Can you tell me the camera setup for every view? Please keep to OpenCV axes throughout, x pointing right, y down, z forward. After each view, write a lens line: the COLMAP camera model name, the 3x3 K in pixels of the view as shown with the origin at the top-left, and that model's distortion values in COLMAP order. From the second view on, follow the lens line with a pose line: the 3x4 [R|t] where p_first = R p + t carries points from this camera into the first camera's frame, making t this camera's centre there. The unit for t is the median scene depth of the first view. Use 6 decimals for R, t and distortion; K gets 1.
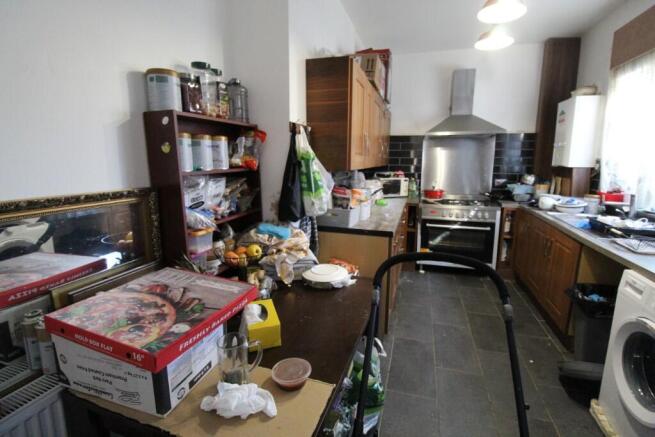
lens RADIAL K [[304.0, 0, 332.1], [0, 304.0, 209.7], [0, 0, 1]] dist [-0.000427, -0.012164]
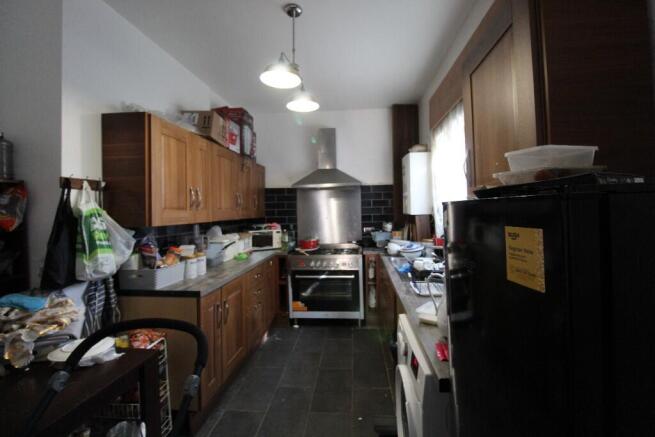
lens RADIAL K [[304.0, 0, 332.1], [0, 304.0, 209.7], [0, 0, 1]] dist [-0.000427, -0.012164]
pose [[0.978223, -0.024478, 0.206110, 0.362822], [0.057936, 0.985753, -0.157904, -0.001991], [-0.199309, 0.166406, 0.965704, -0.015202]]
